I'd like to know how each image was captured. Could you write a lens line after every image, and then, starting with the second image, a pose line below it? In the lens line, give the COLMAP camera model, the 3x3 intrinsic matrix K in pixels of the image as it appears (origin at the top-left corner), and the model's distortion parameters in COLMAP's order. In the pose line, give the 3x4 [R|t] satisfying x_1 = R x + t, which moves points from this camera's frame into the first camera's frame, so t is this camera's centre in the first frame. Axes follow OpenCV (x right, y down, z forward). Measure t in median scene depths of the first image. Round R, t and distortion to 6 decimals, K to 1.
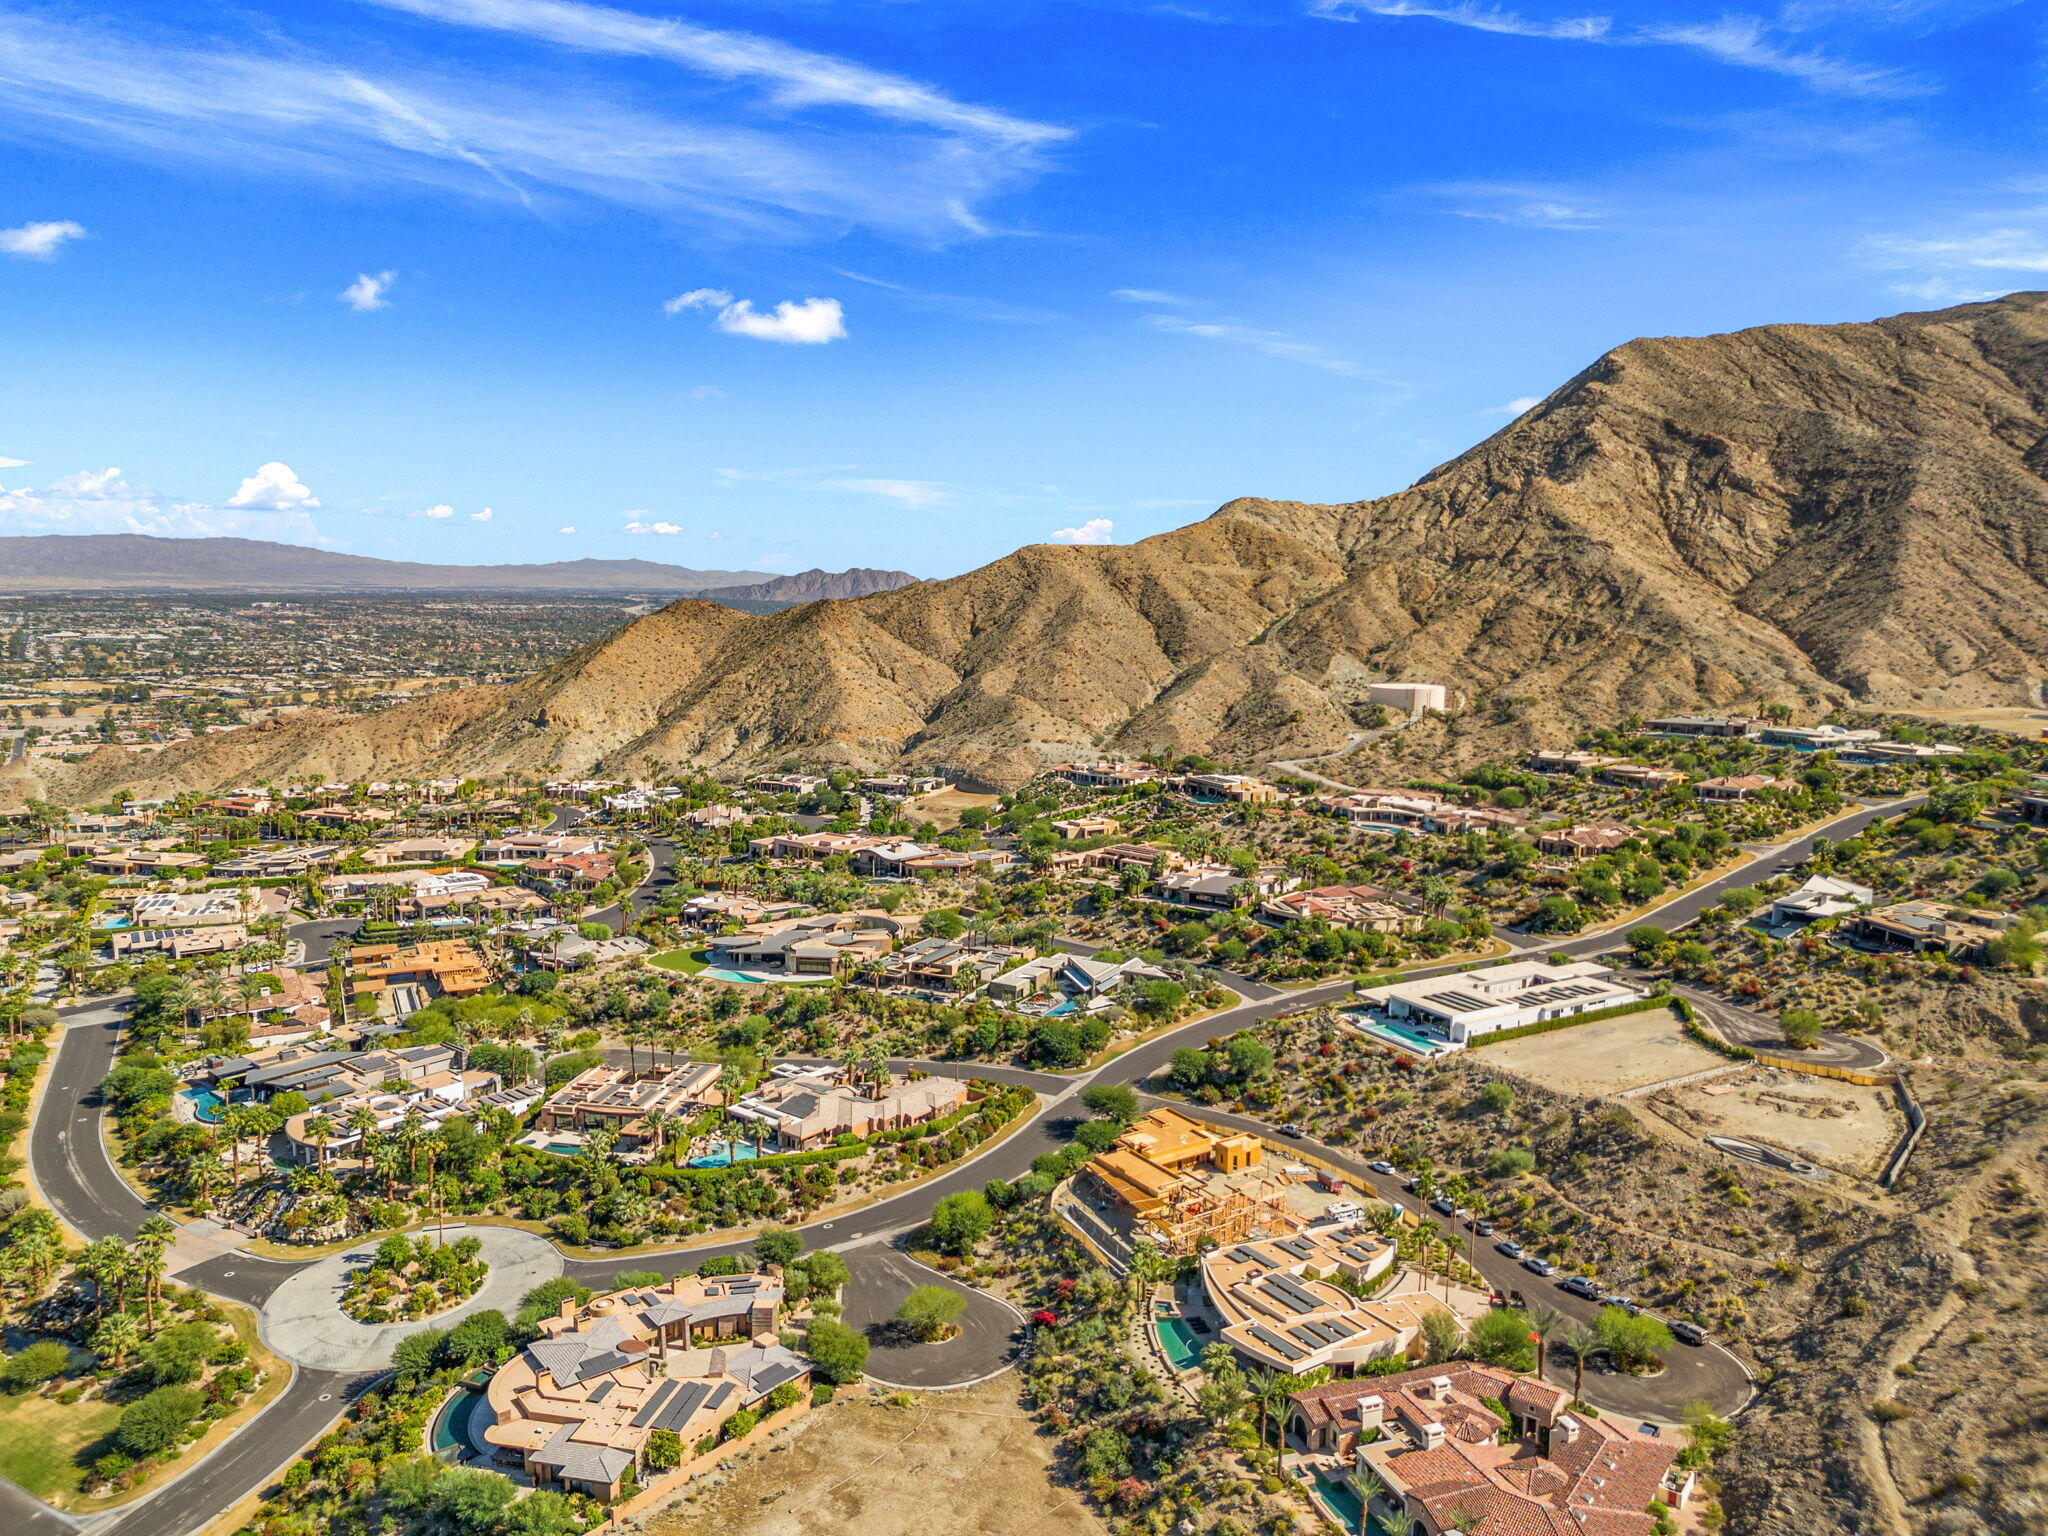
lens RADIAL K [[1428.8, 0, 1030.7], [0, 1428.8, 763.2], [0, 0, 1]] dist [0.070681, -0.069245]
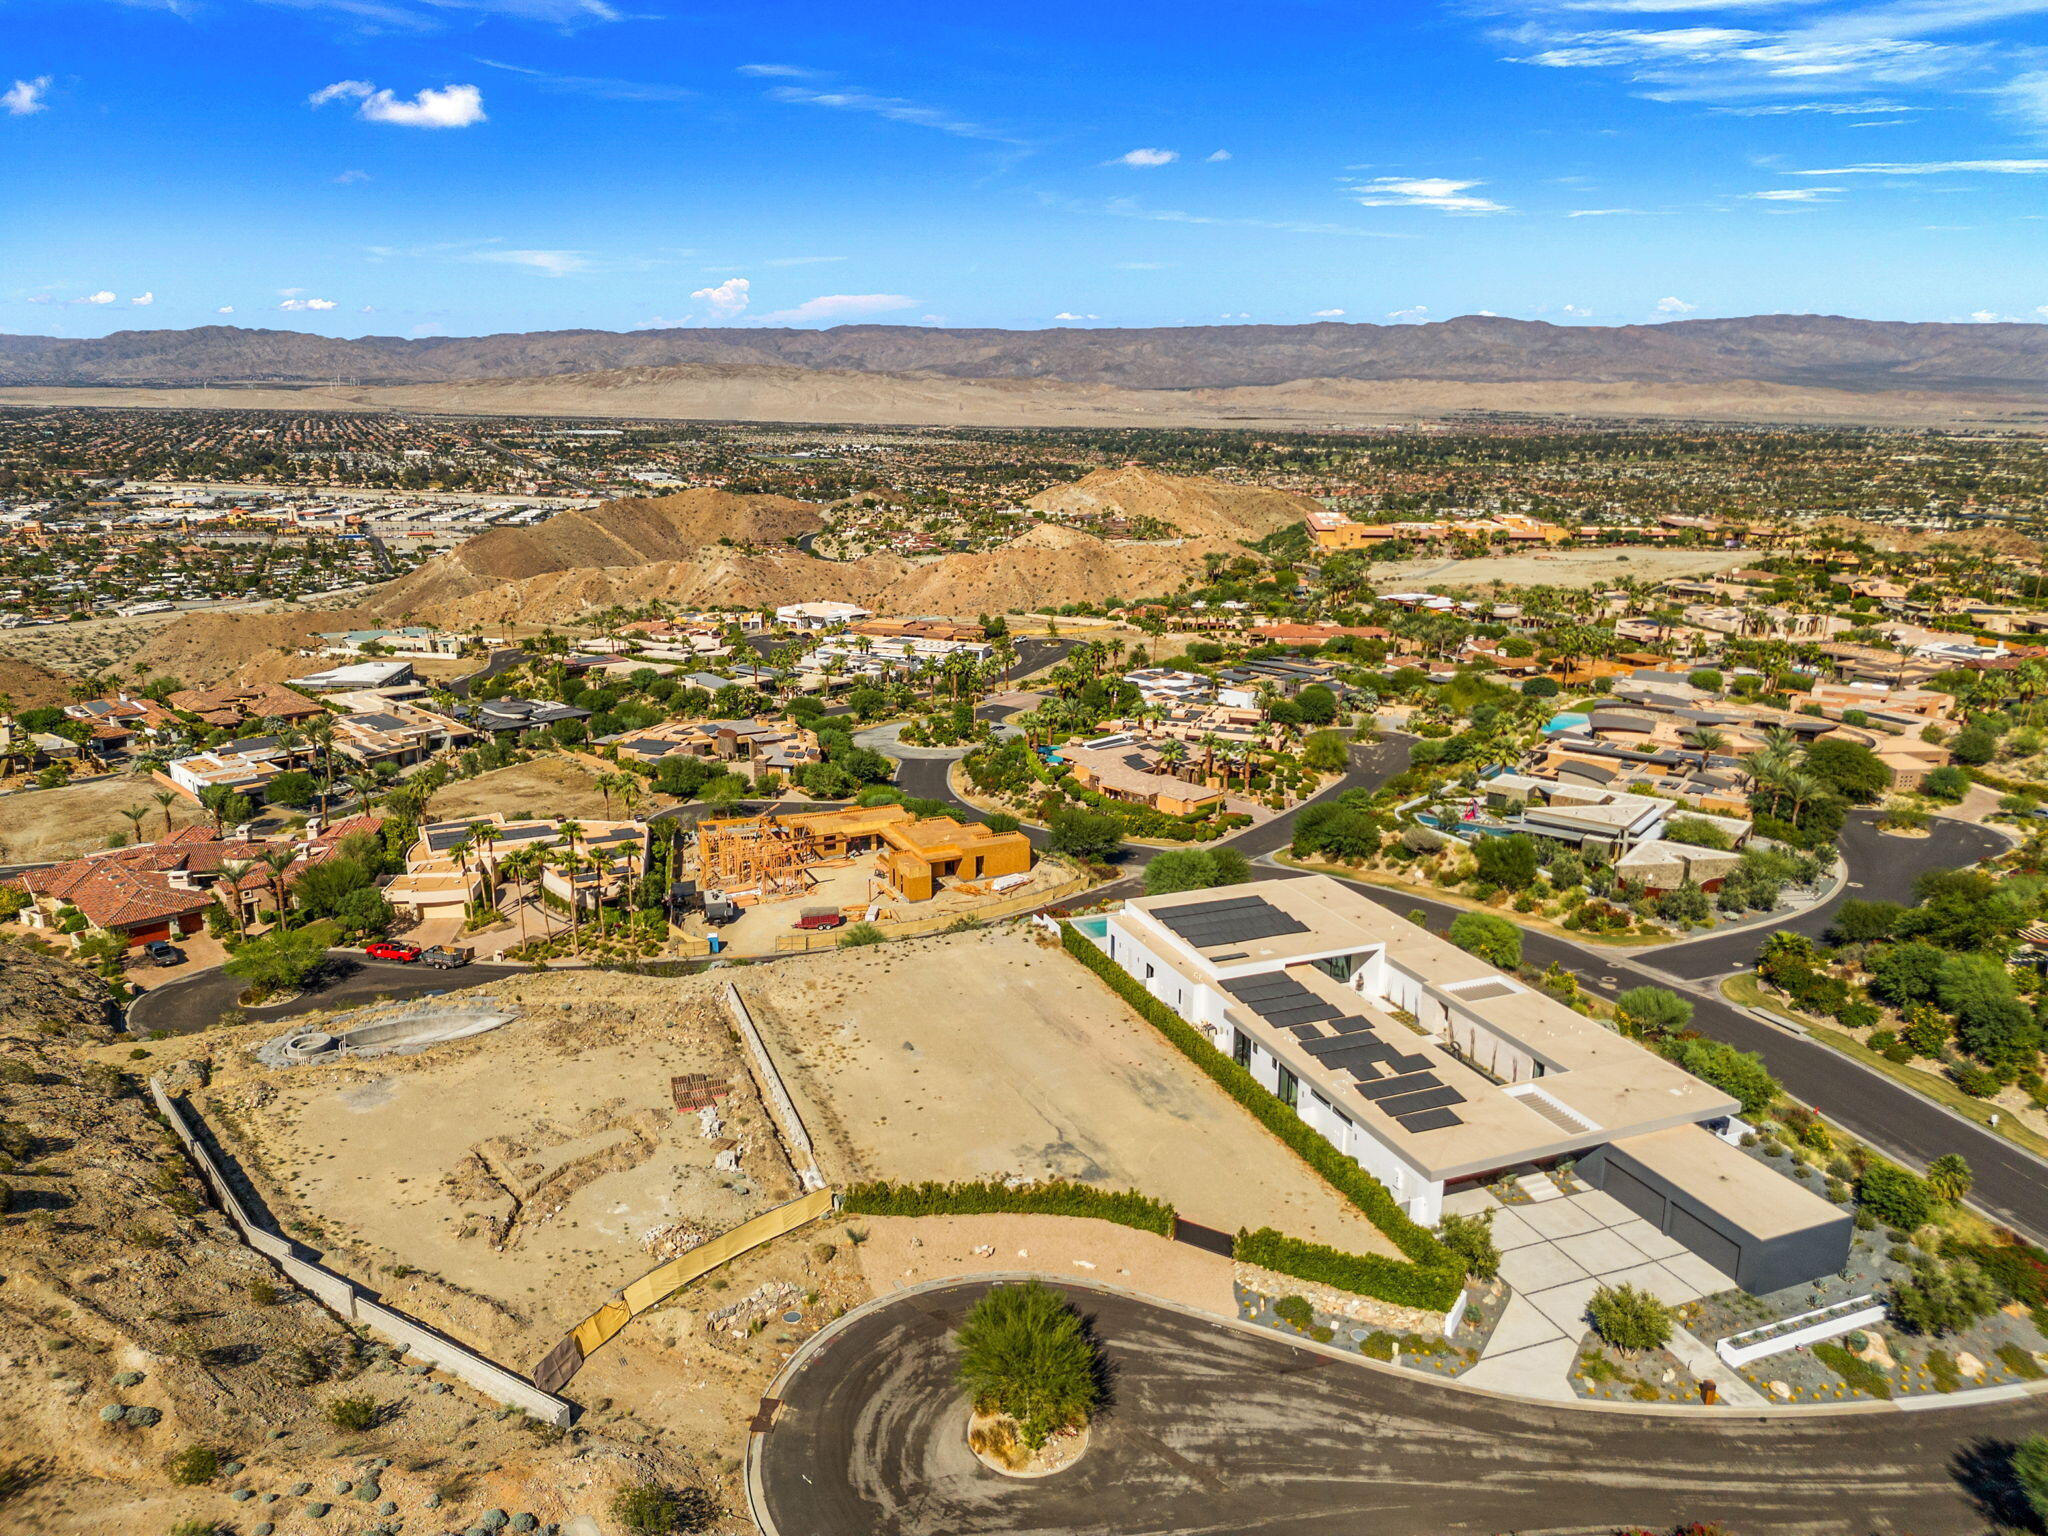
lens RADIAL K [[1467.0, 0, 1024.0], [0, 1467.0, 768.0], [0, 0, 1]] dist [0.070489, -0.072395]
pose [[-0.155433, 0.240265, -0.958182, 0.554524], [-0.129828, 0.956589, 0.260926, 0.001928], [0.979278, 0.164956, -0.117492, 0.727317]]
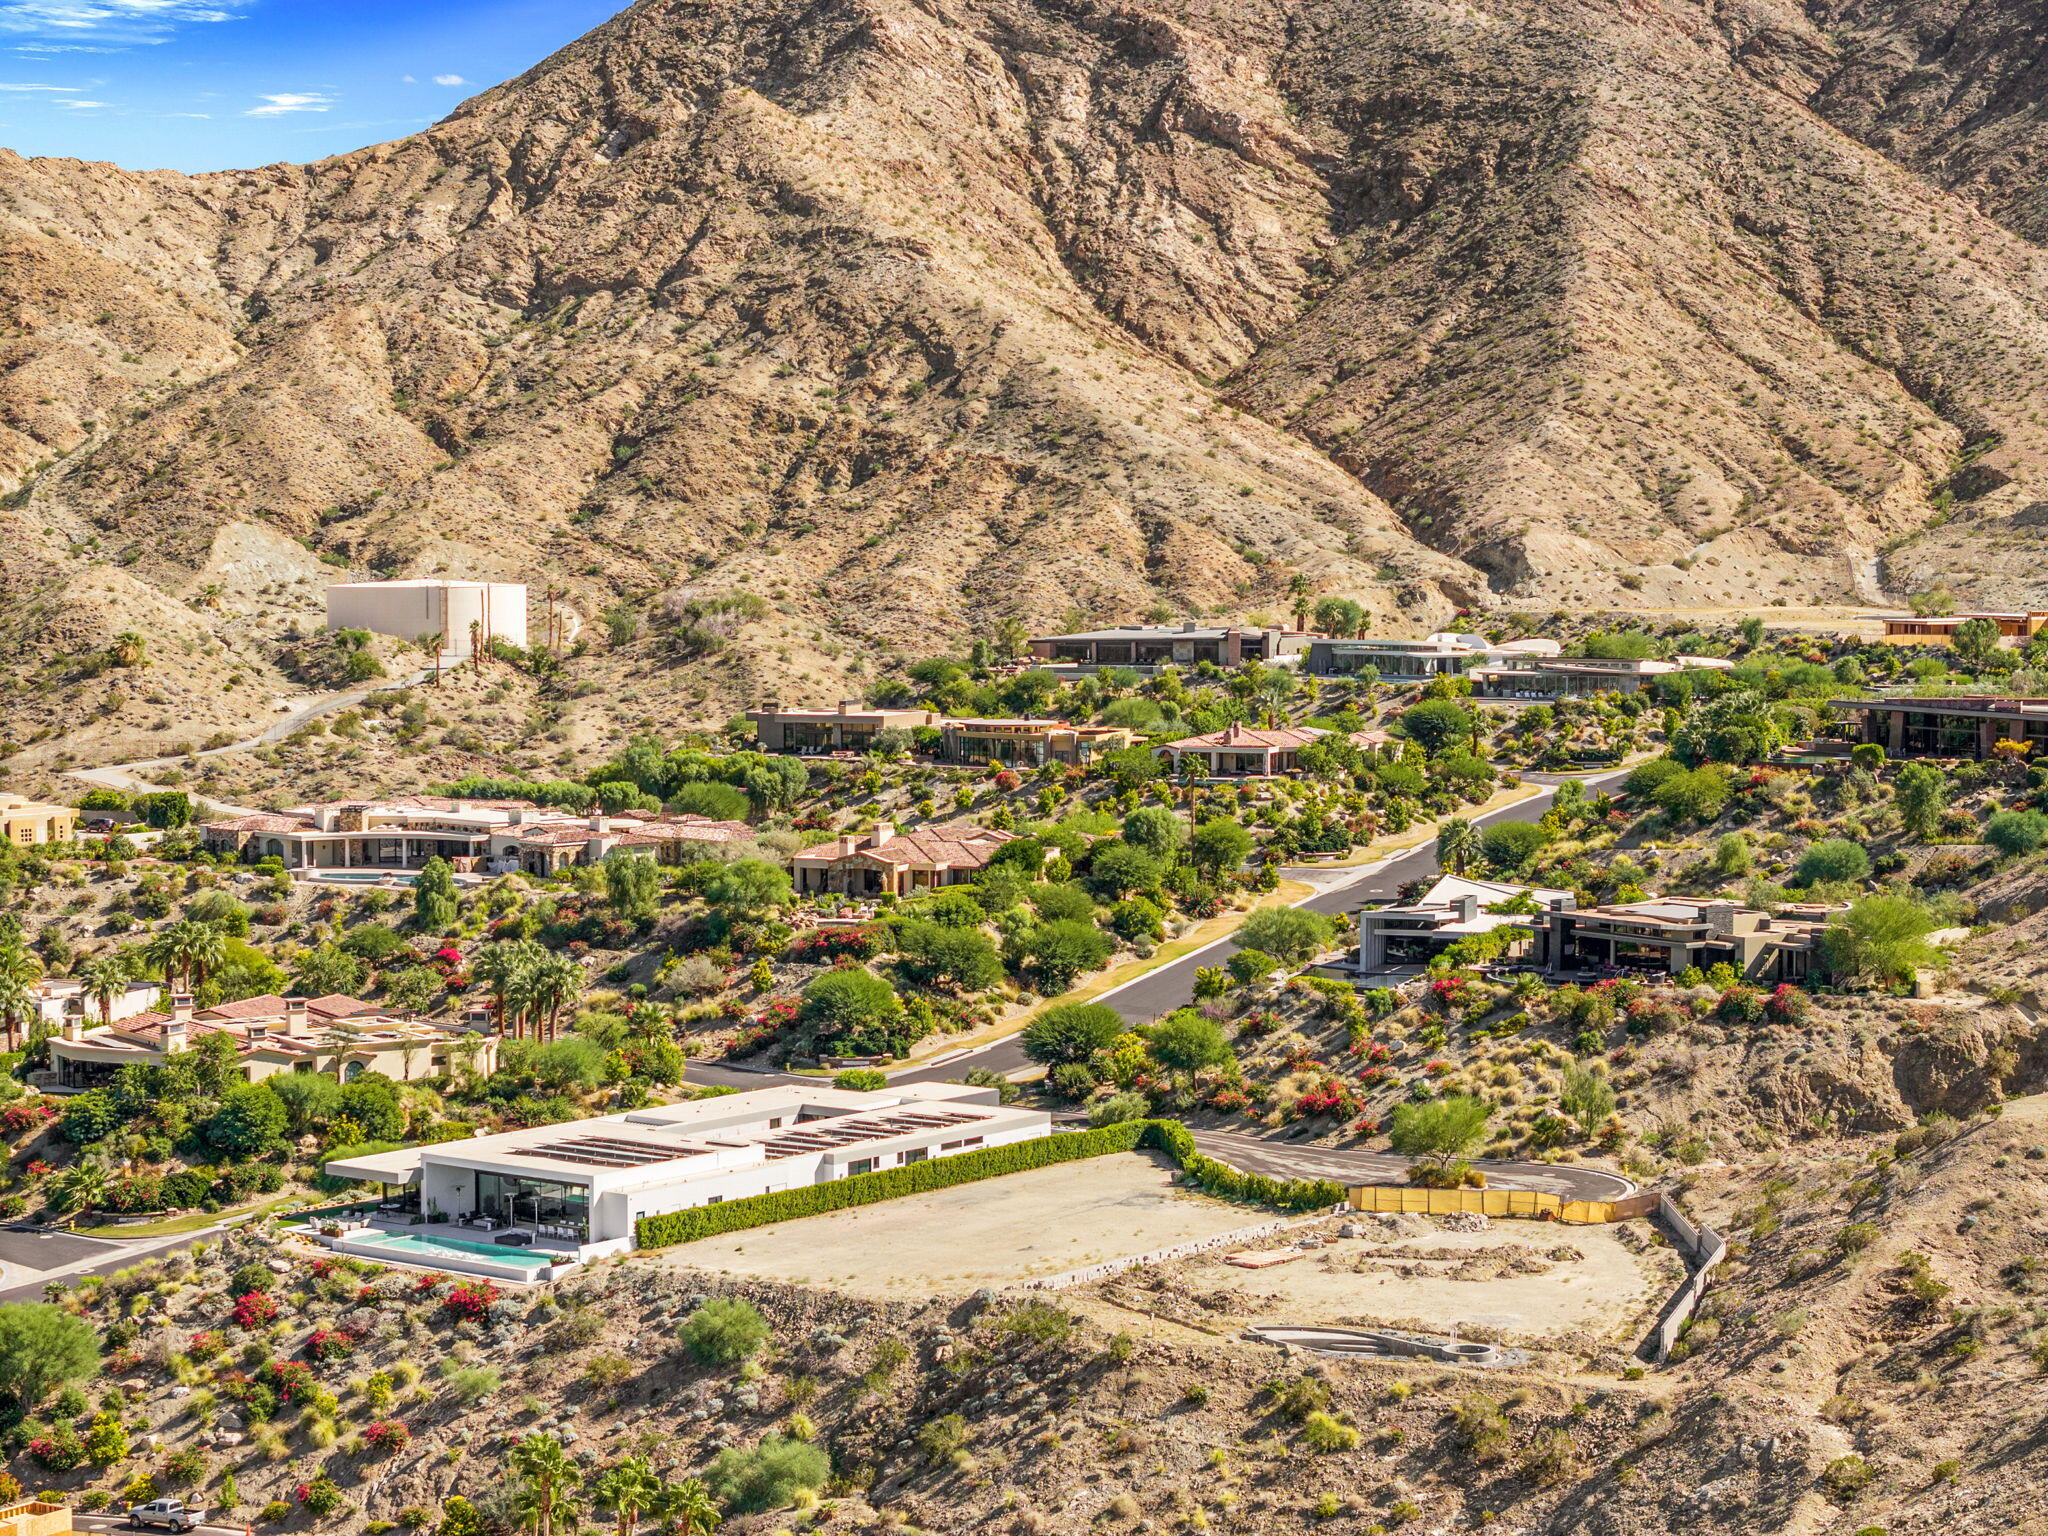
lens RADIAL K [[4105.0, 0, 1024.0], [0, 4105.0, 768.0], [0, 0, 1]] dist [-0.269679, 1.507388]
pose [[0.919798, -0.032372, 0.391055, -0.000473], [0.058767, 0.996716, -0.055718, 0.098214], [-0.387967, 0.074231, 0.918679, 0.016808]]
